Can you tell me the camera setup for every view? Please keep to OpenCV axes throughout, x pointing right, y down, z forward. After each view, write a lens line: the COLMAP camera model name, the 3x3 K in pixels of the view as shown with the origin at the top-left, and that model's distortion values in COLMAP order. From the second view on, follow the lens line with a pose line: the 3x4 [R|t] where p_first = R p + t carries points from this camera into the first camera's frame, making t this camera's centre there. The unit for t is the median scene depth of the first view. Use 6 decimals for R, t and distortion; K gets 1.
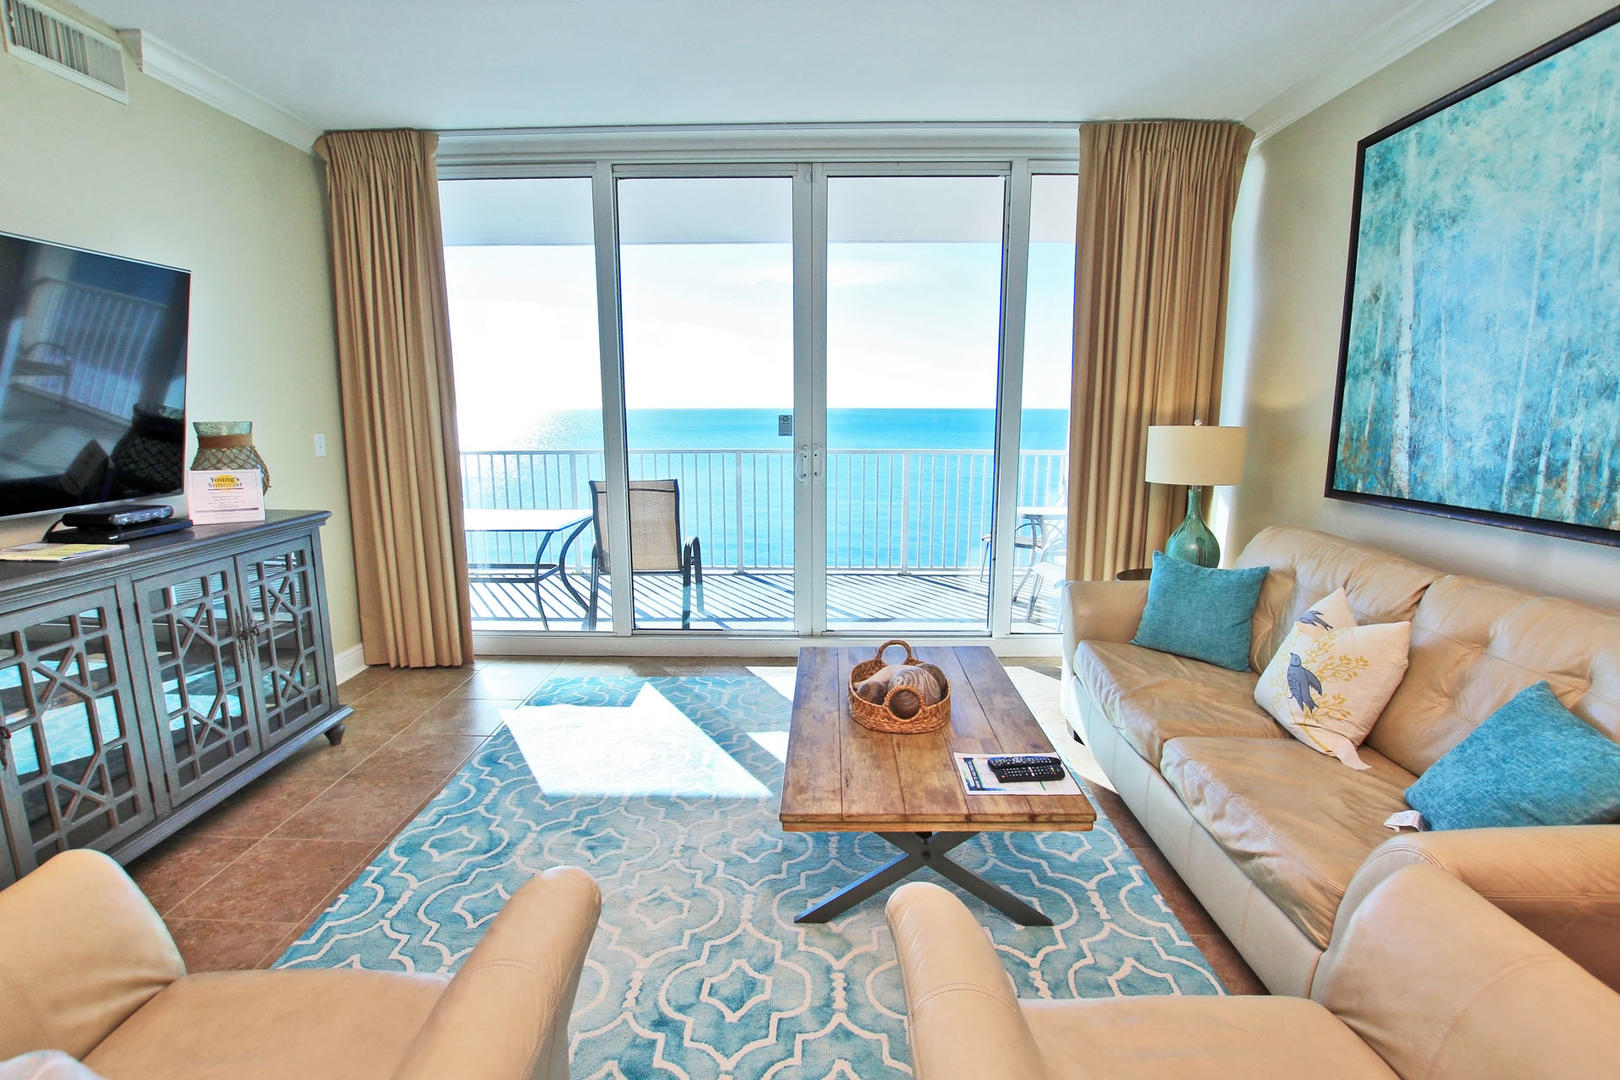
lens RADIAL K [[757.4, 0, 807.7], [0, 757.4, 542.9], [0, 0, 1]] dist [-0.030119, 0.004594]
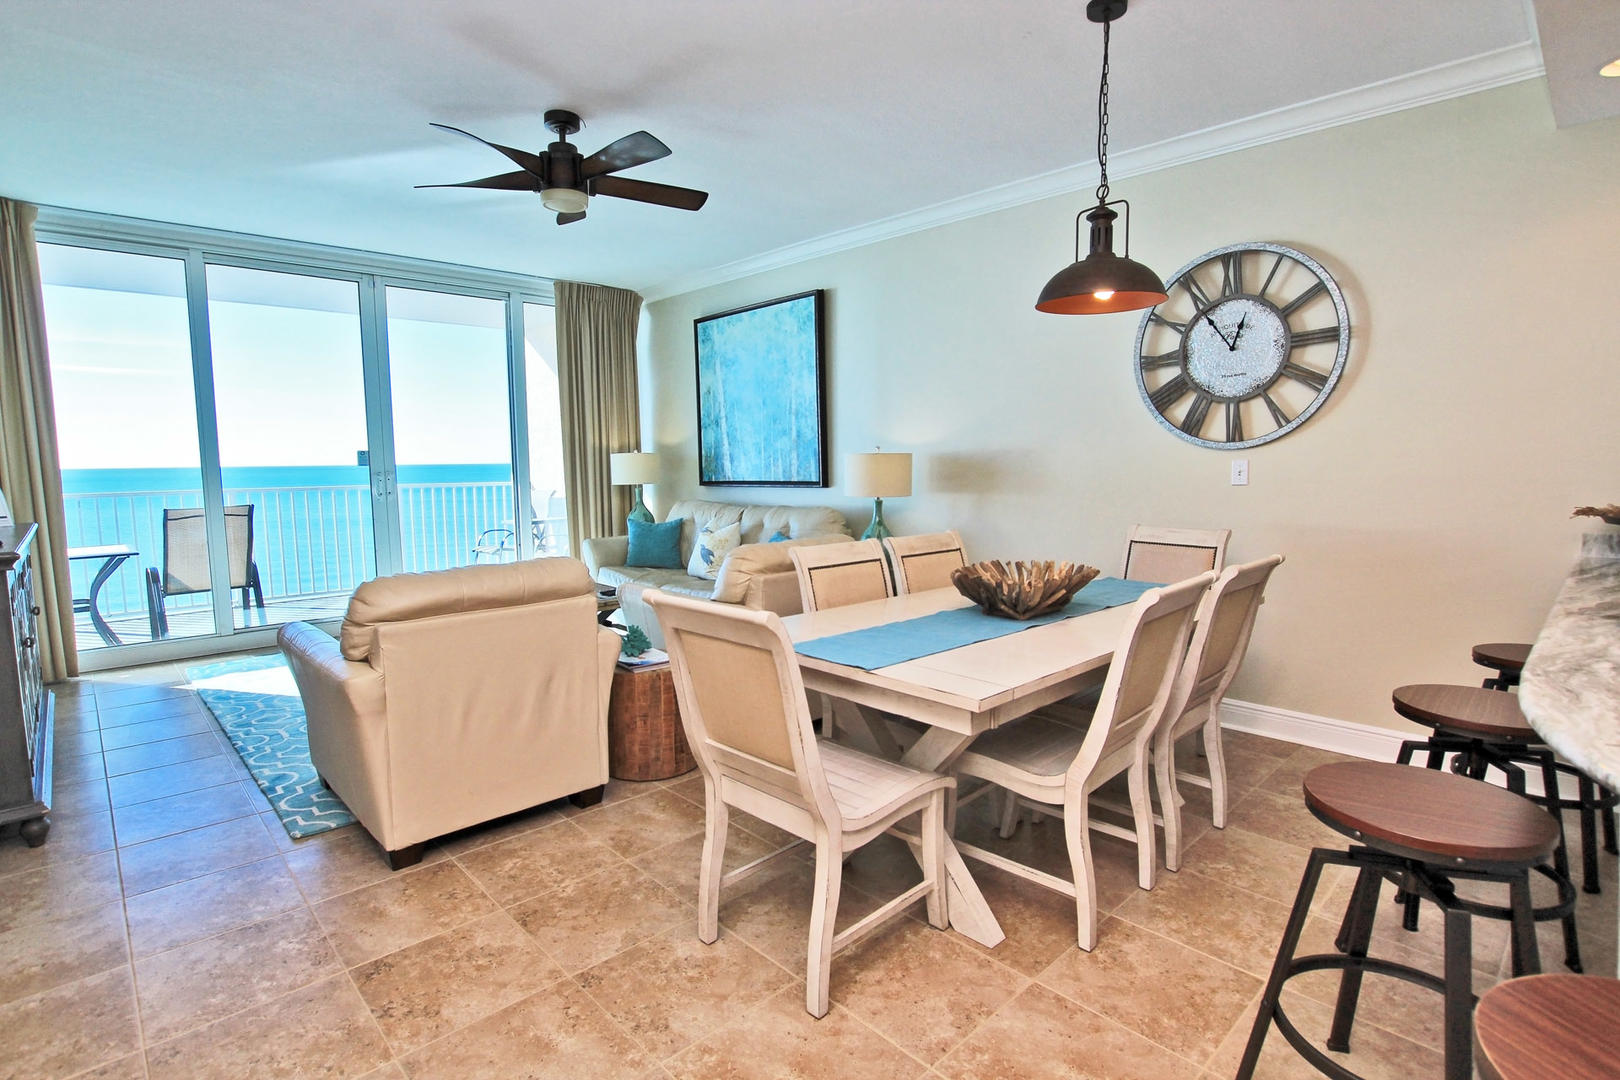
lens RADIAL K [[803.9, 0, 809.5], [0, 803.9, 547.2], [0, 0, 1]] dist [-0.026413, 0.002333]
pose [[0.711633, -0.082170, 0.697729, -0.678471], [0.132596, 0.990997, -0.018532, 0.195930], [-0.689925, 0.105704, 0.716122, -0.808701]]
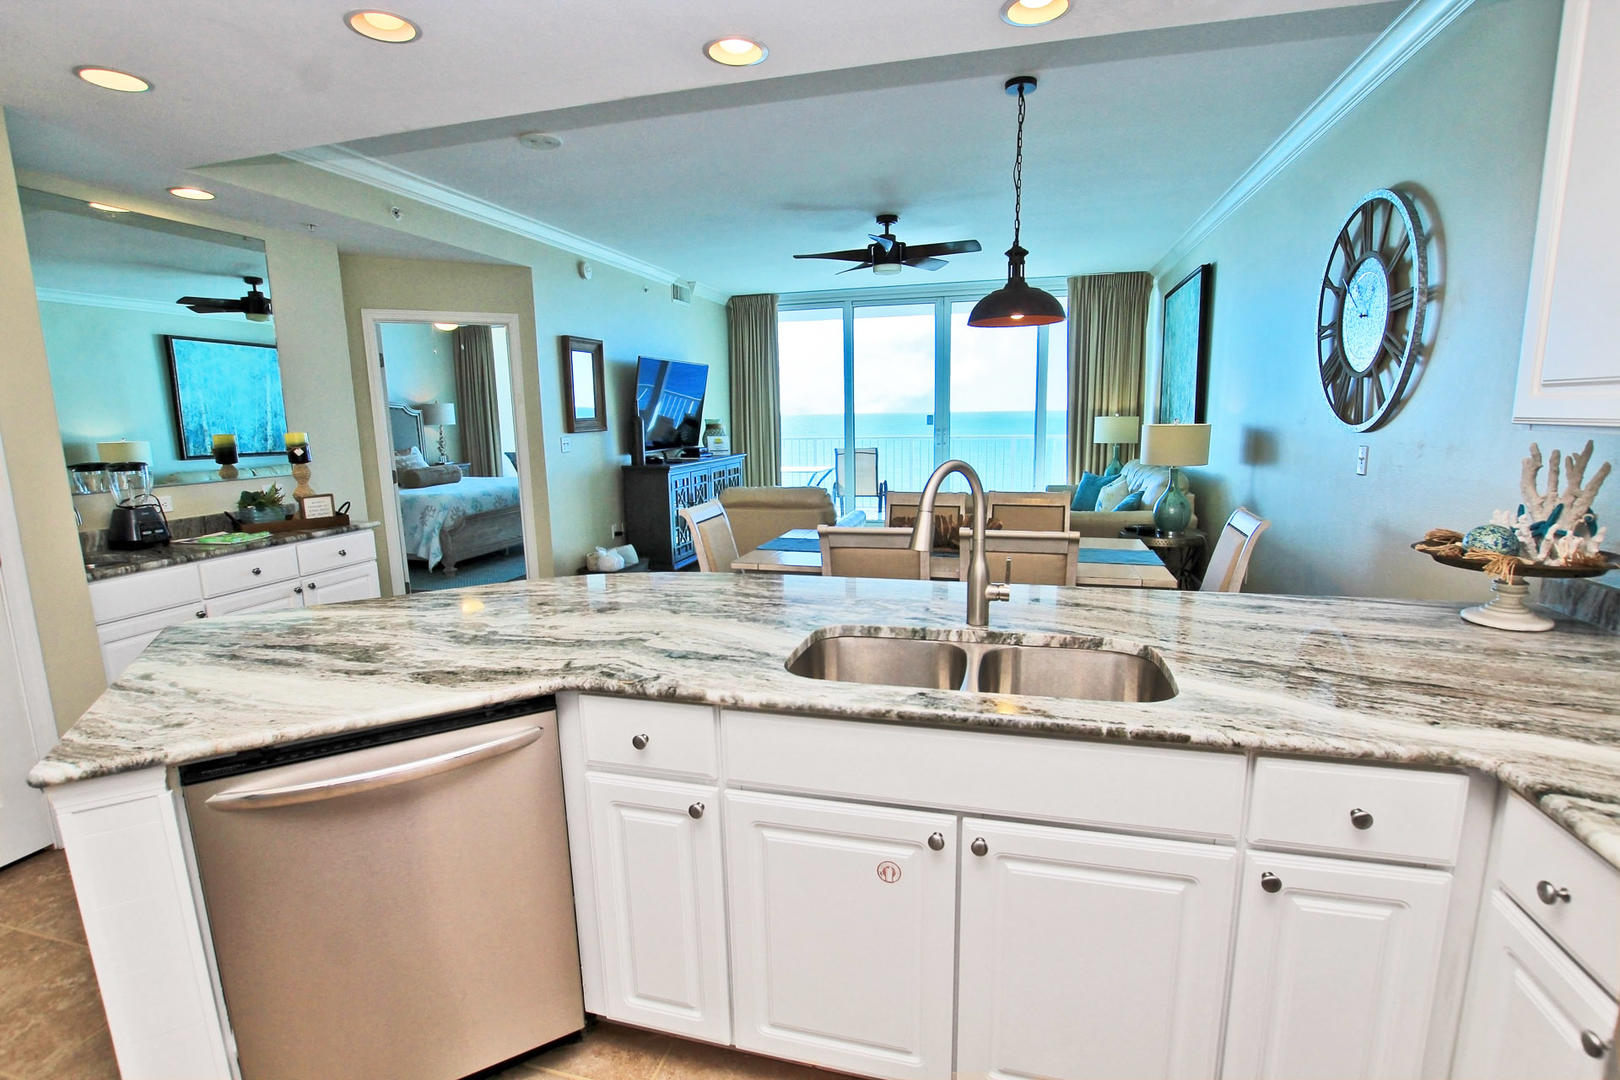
lens RADIAL K [[757.4, 0, 812.4], [0, 757.4, 538.9], [0, 0, 1]] dist [-0.030119, 0.004594]
pose [[0.970271, 0.025961, -0.240626, 0.237191], [-0.028091, 0.999591, -0.005426, 0.273712], [0.240387, 0.012024, 0.970603, -1.563235]]
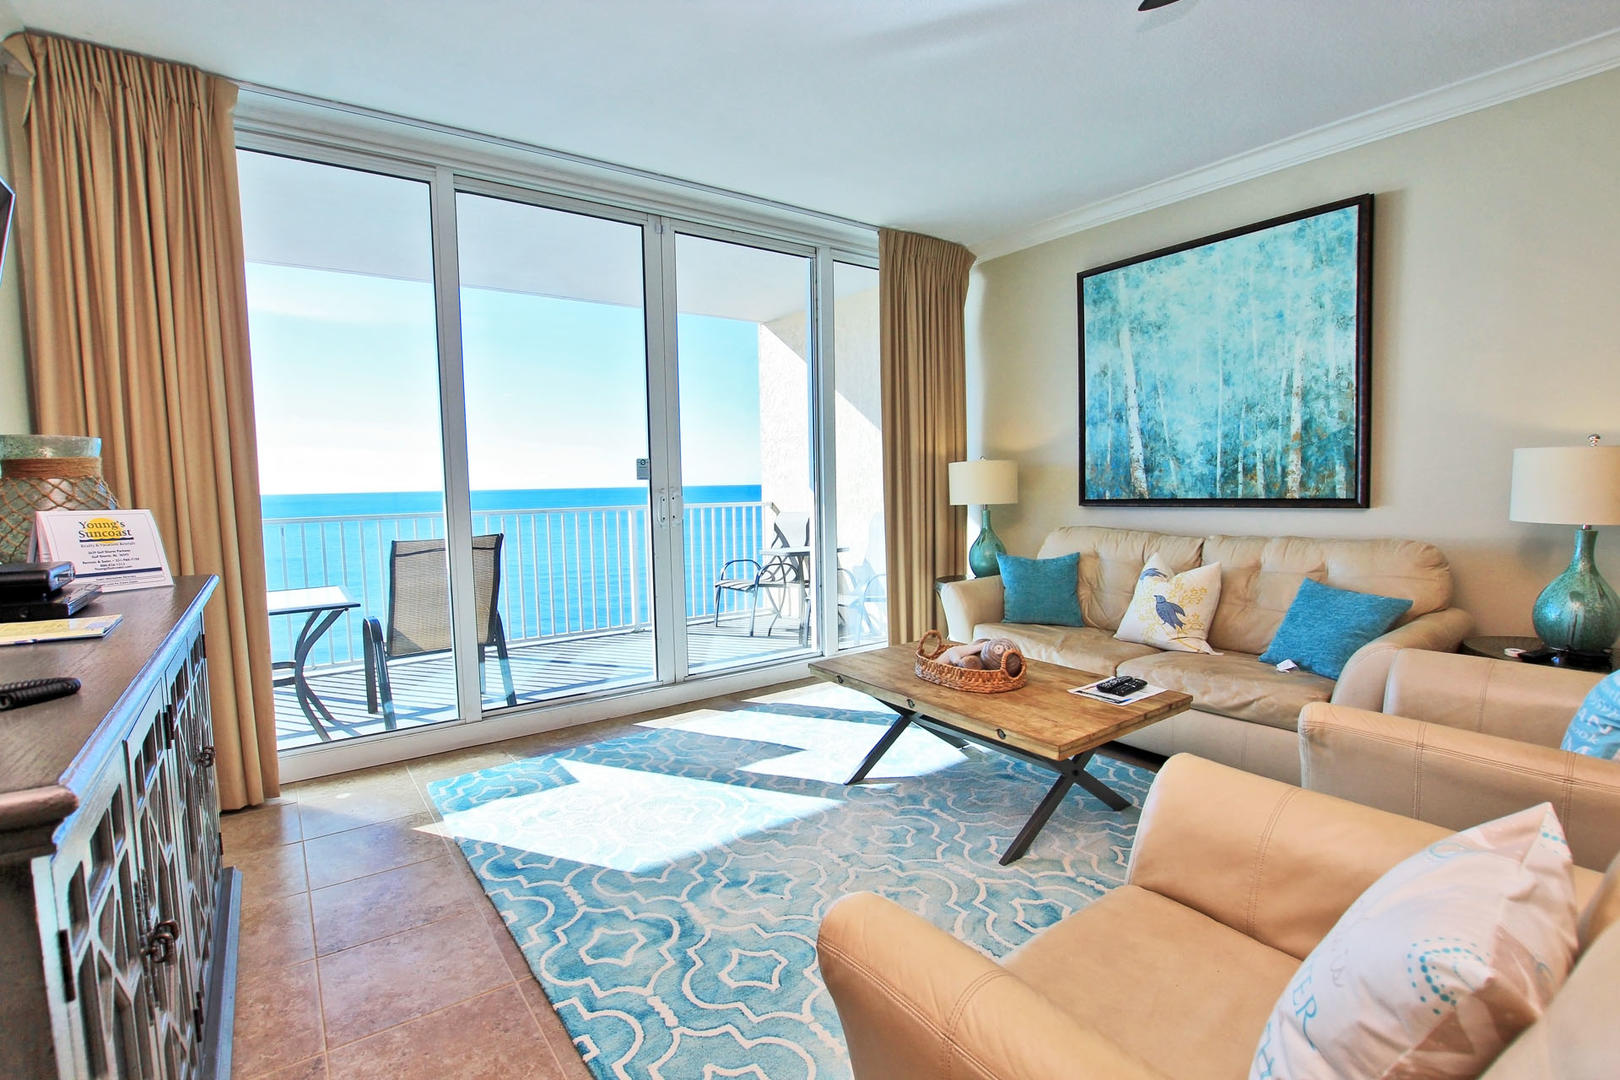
lens RADIAL K [[757.4, 0, 807.8], [0, 757.4, 544.4], [0, 0, 1]] dist [-0.030119, 0.004594]
pose [[0.797346, -0.062981, 0.600227, -0.654483], [0.124516, 0.990310, -0.061495, 0.040625], [-0.590538, 0.123771, 0.797462, 0.149694]]
